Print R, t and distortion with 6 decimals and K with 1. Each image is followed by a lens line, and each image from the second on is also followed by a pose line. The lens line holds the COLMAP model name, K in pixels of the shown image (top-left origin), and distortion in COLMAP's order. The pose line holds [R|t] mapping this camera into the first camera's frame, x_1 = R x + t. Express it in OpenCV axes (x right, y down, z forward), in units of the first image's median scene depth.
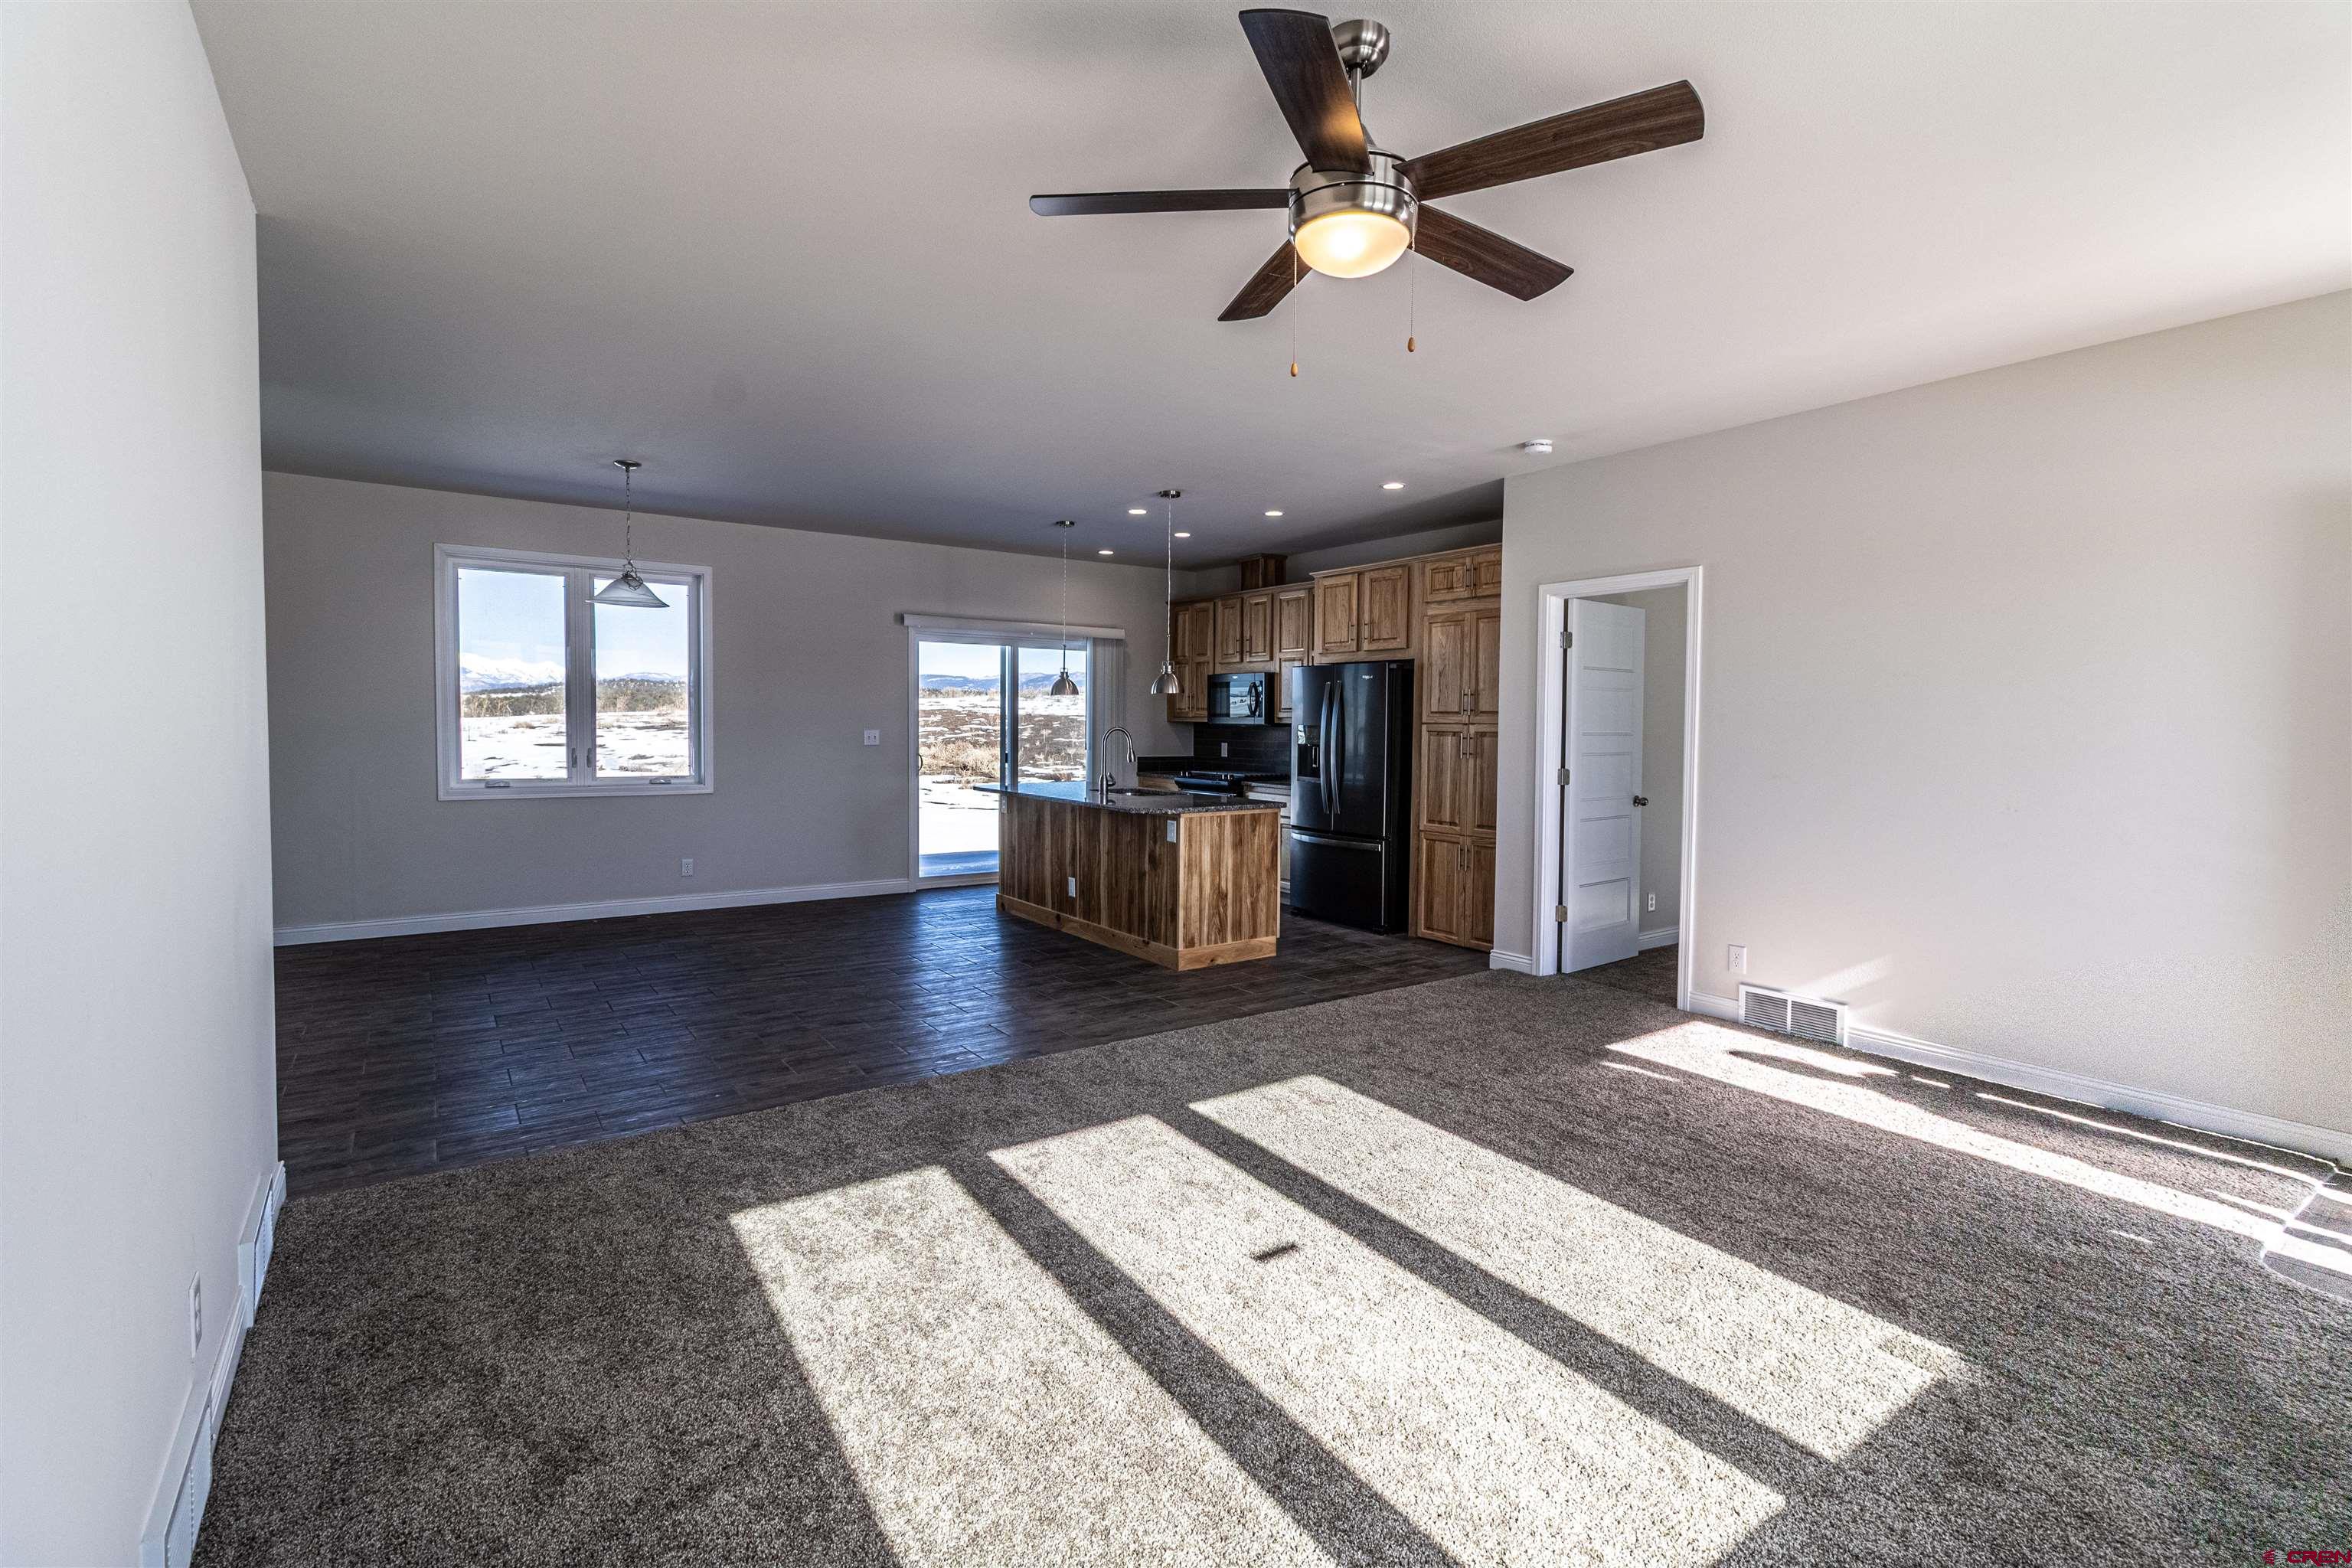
lens RADIAL K [[1075.2, 0, 1167.2], [0, 1075.2, 768.5], [0, 0, 1]] dist [0.002703, 0.000348]
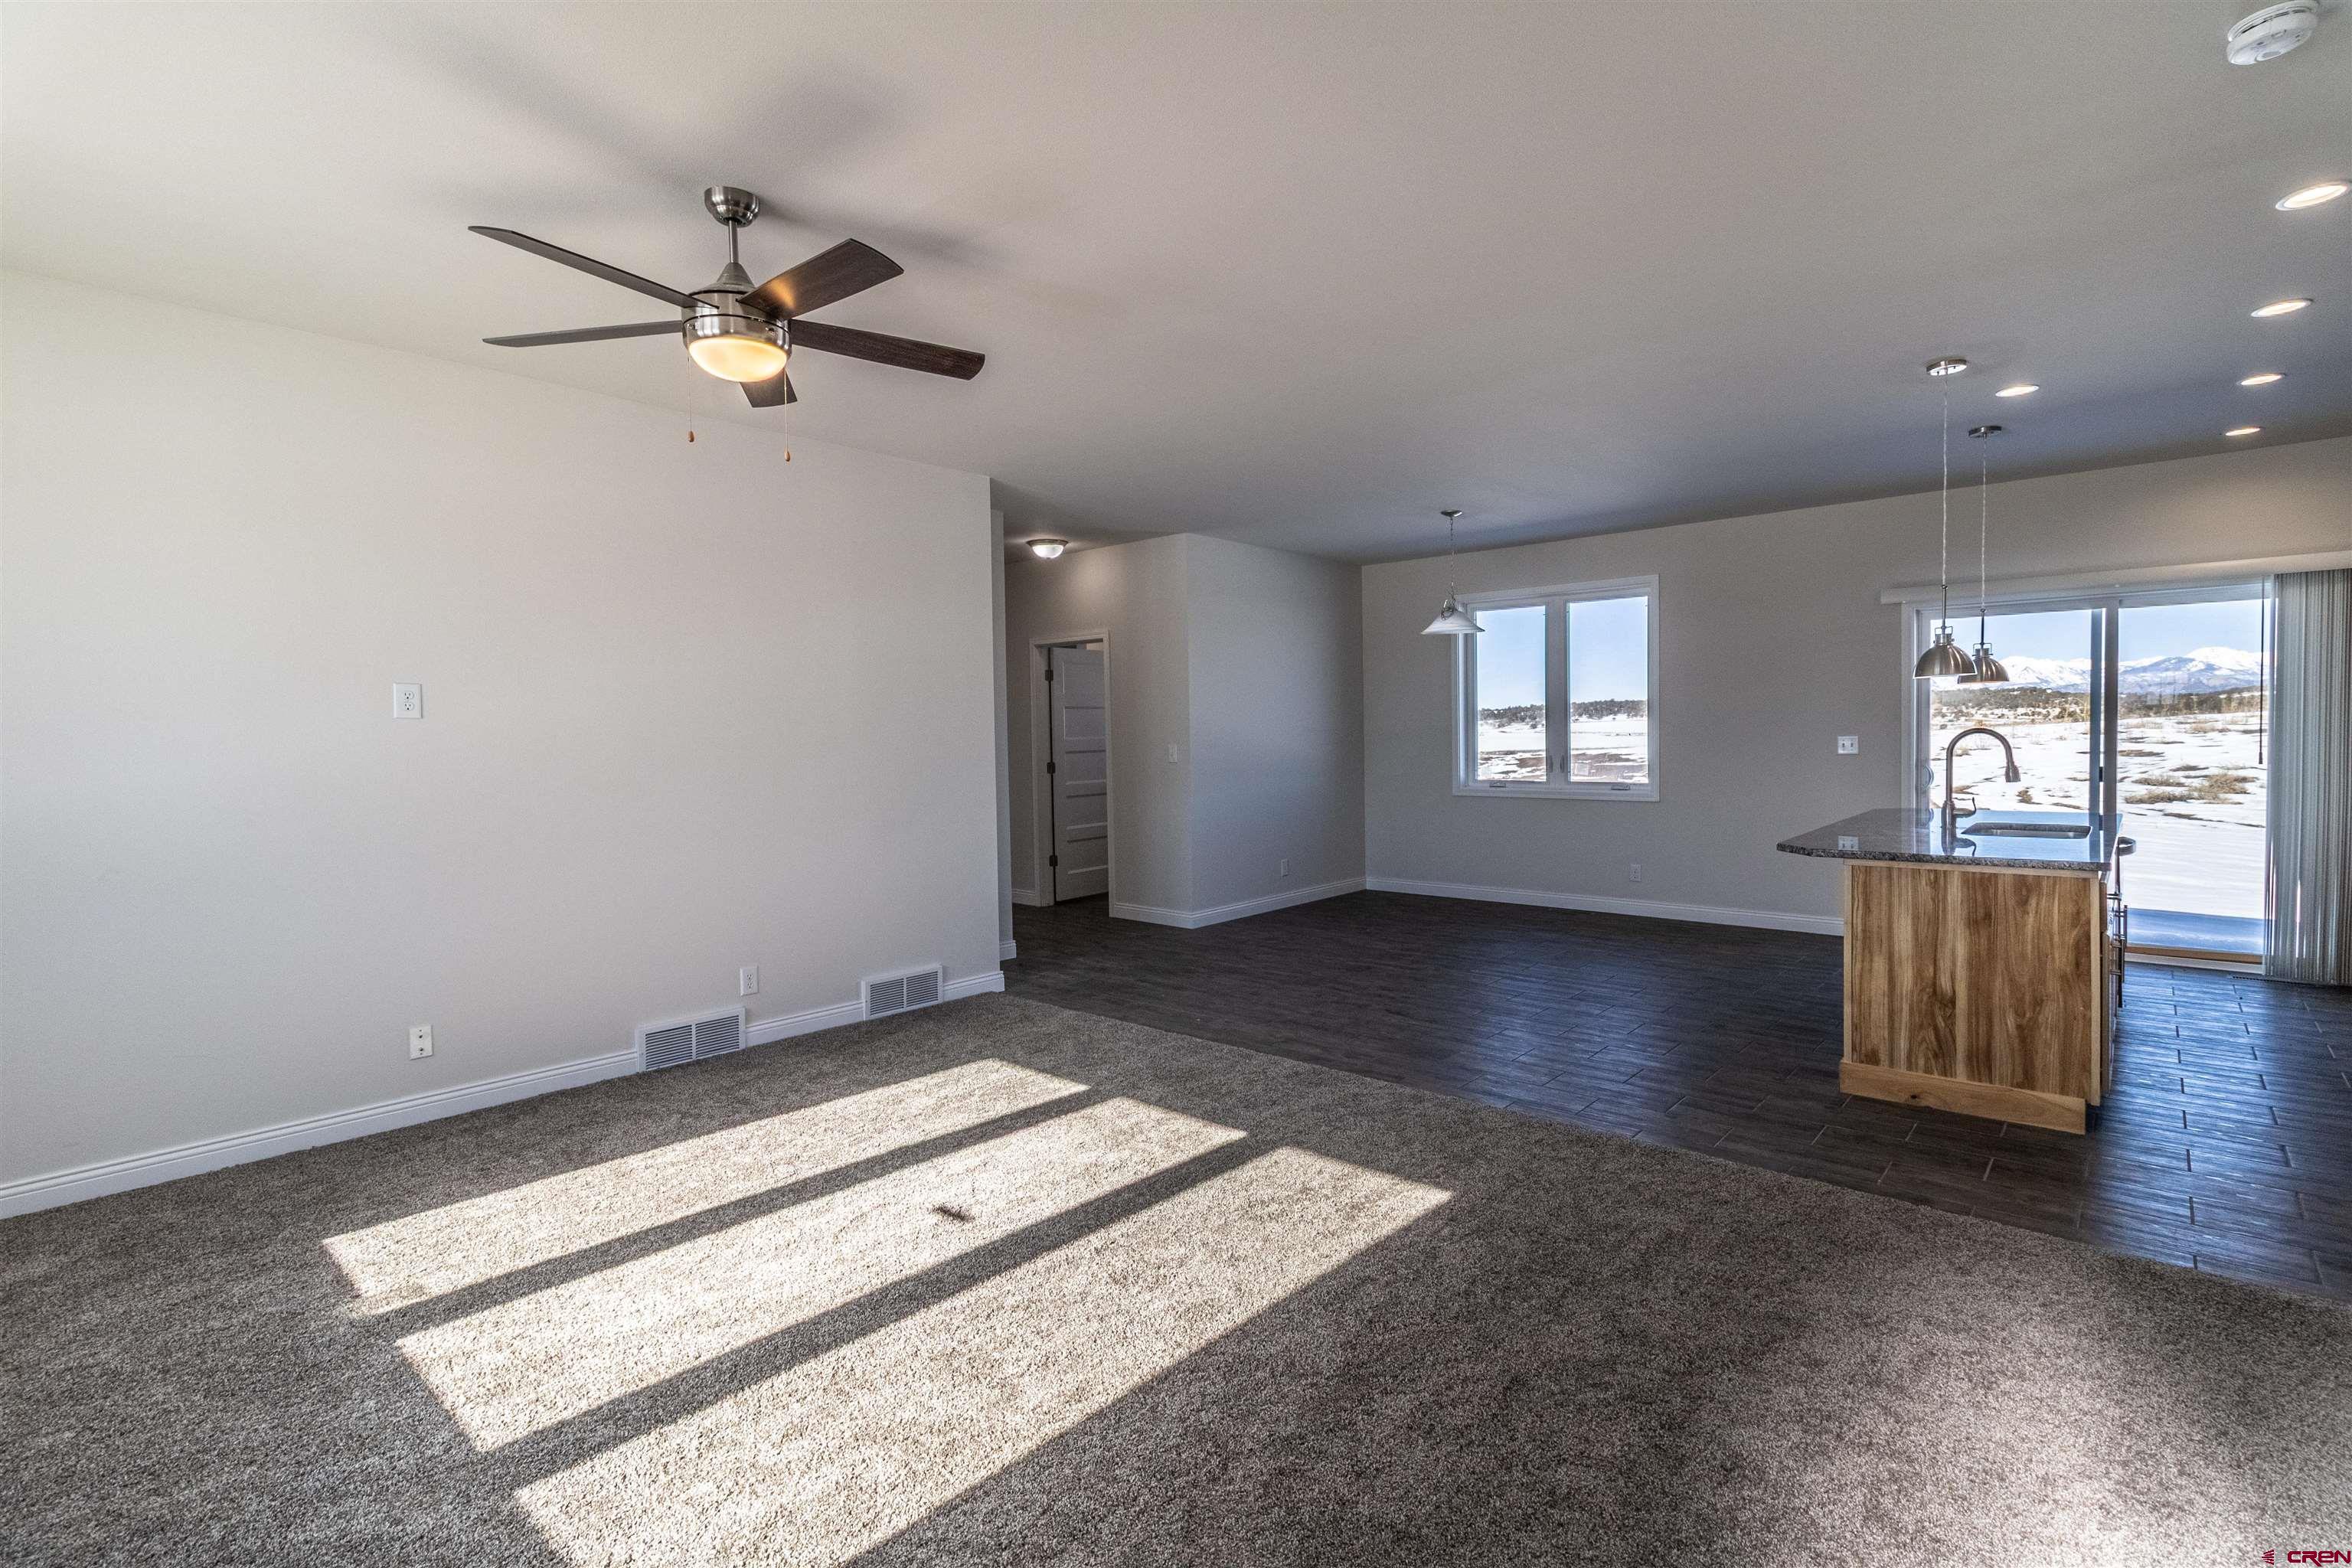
lens RADIAL K [[1079.9, 0, 1201.2], [0, 1079.9, 773.6], [0, 0, 1]] dist [0.001750, 0.000110]
pose [[0.247604, 0.023037, -0.968587, 0.476159], [-0.025045, 0.999535, 0.017370, -0.010314], [0.968538, 0.019958, 0.248066, 0.374726]]
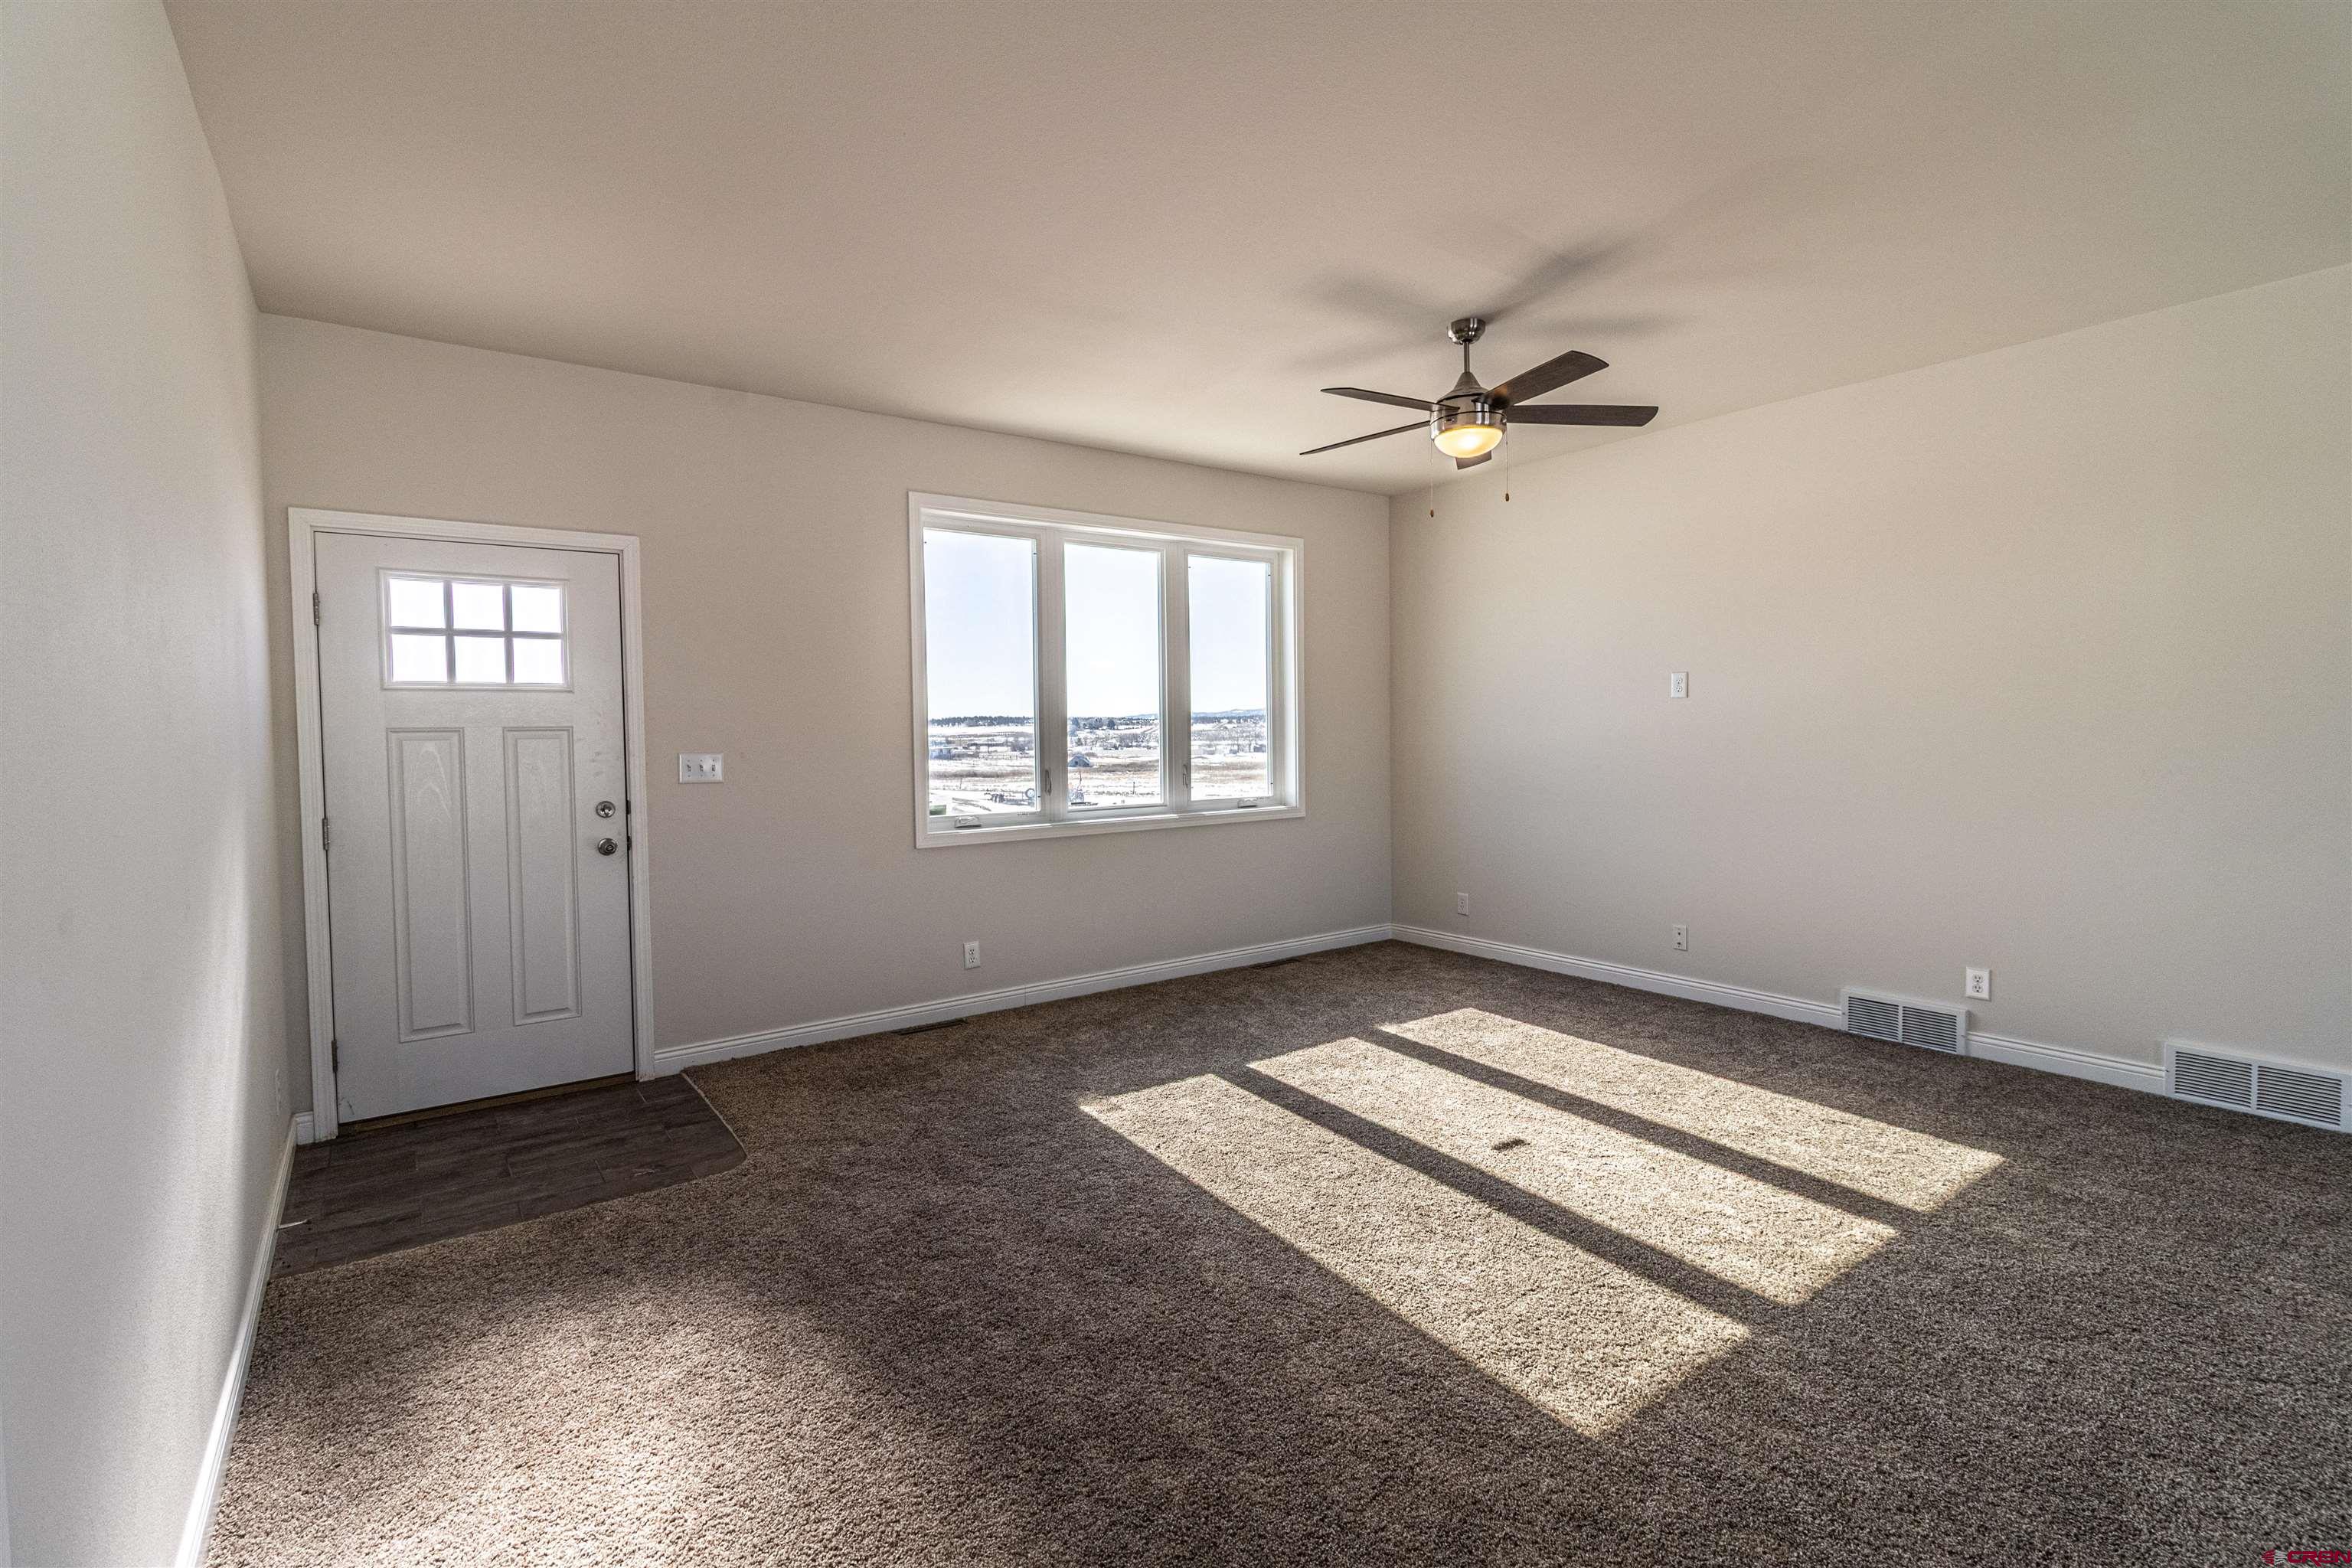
lens RADIAL K [[1065.0, 0, 1209.1], [0, 1065.0, 736.9], [0, 0, 1]] dist [-0.039168, 0.000096]
pose [[-0.999509, 0.007642, -0.030385, 0.196993], [0.005987, 0.998512, 0.054197, -0.033089], [0.030754, 0.053989, -0.998068, 0.829929]]
